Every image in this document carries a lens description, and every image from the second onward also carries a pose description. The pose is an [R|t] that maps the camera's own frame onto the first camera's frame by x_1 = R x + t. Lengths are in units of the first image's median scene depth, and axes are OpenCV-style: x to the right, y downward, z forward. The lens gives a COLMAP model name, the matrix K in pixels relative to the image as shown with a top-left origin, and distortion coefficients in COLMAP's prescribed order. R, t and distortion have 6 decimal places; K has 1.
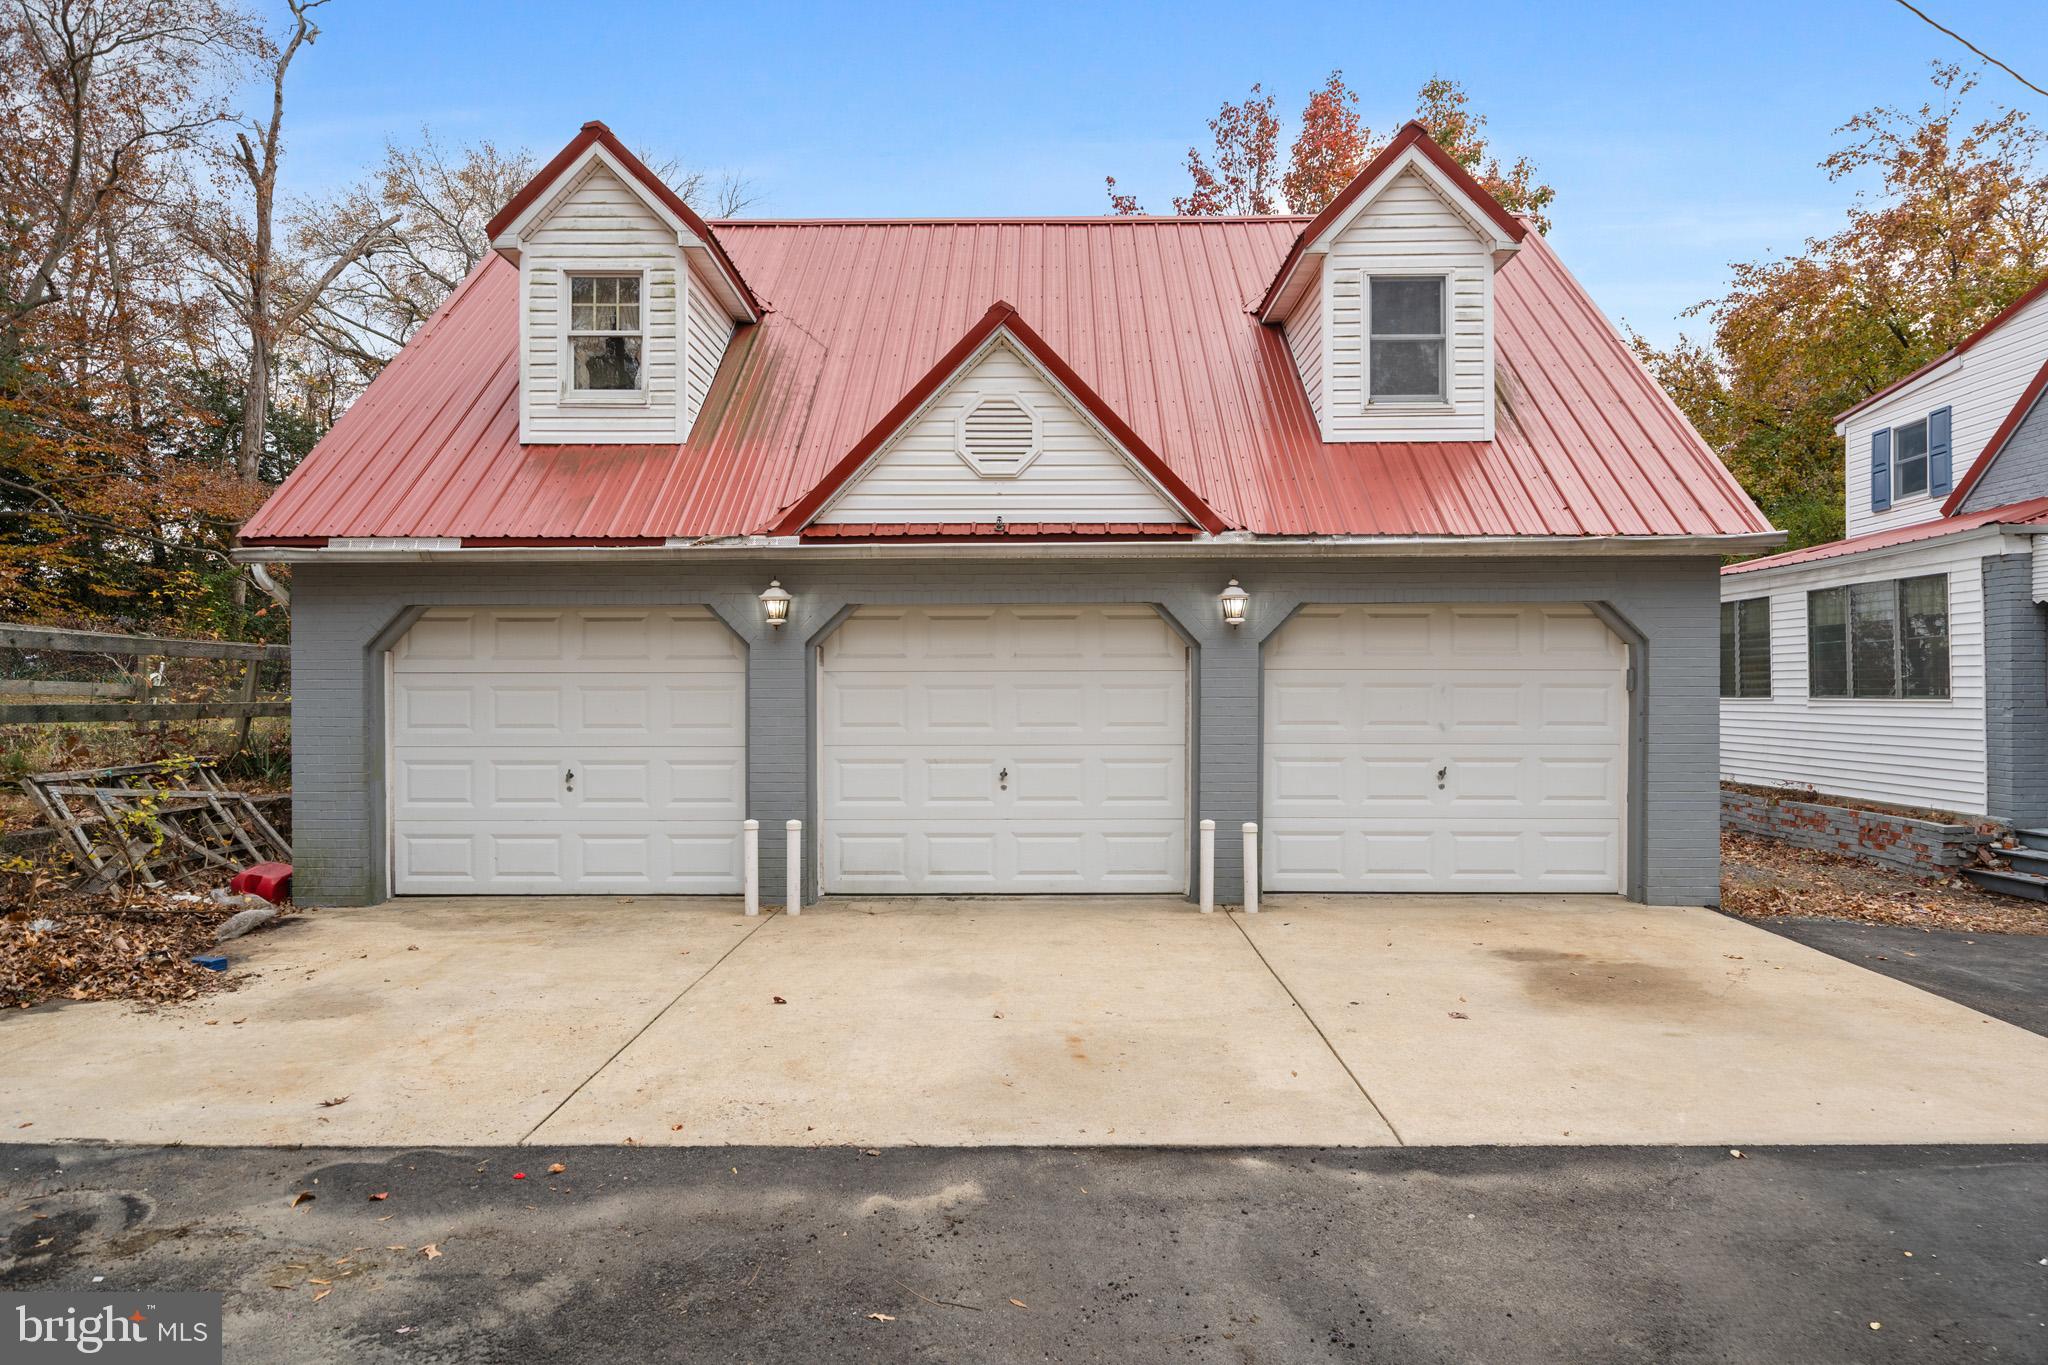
lens RADIAL K [[1287.6, 0, 1025.6], [0, 1287.6, 674.8], [0, 0, 1]] dist [-0.004758, -0.001111]
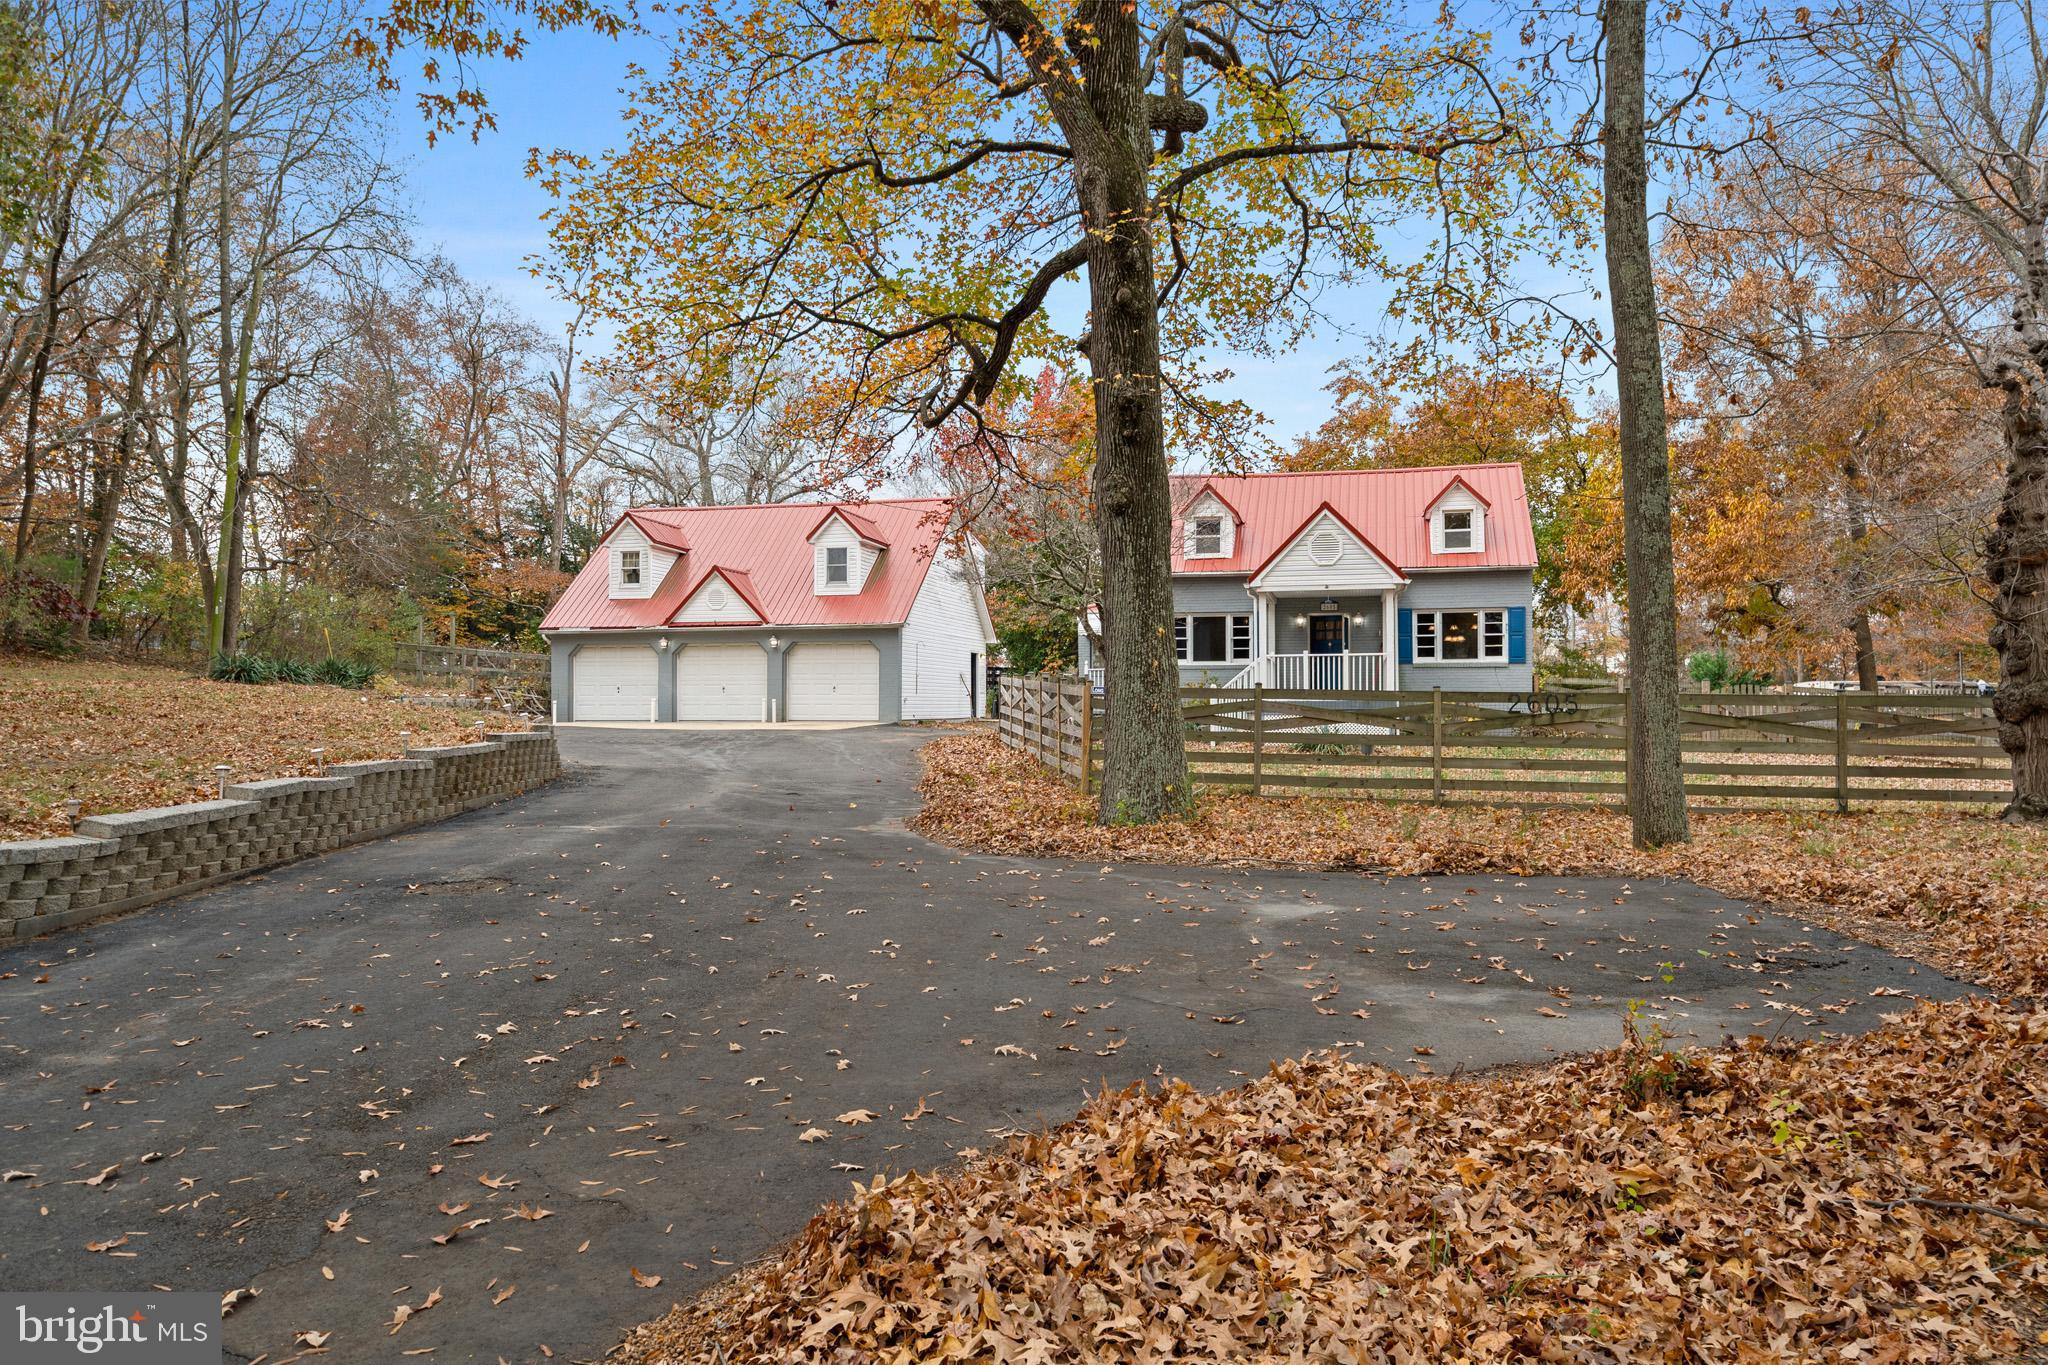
lens RADIAL K [[1374.0, 0, 1022.7], [0, 1374.0, 689.4], [0, 0, 1]] dist [0.002626, 0.000205]
pose [[0.973700, -0.001436, -0.227829, 1.728533], [0.001868, 0.999997, 0.001679, 0.075696], [0.227825, -0.002061, 0.973700, -2.671087]]
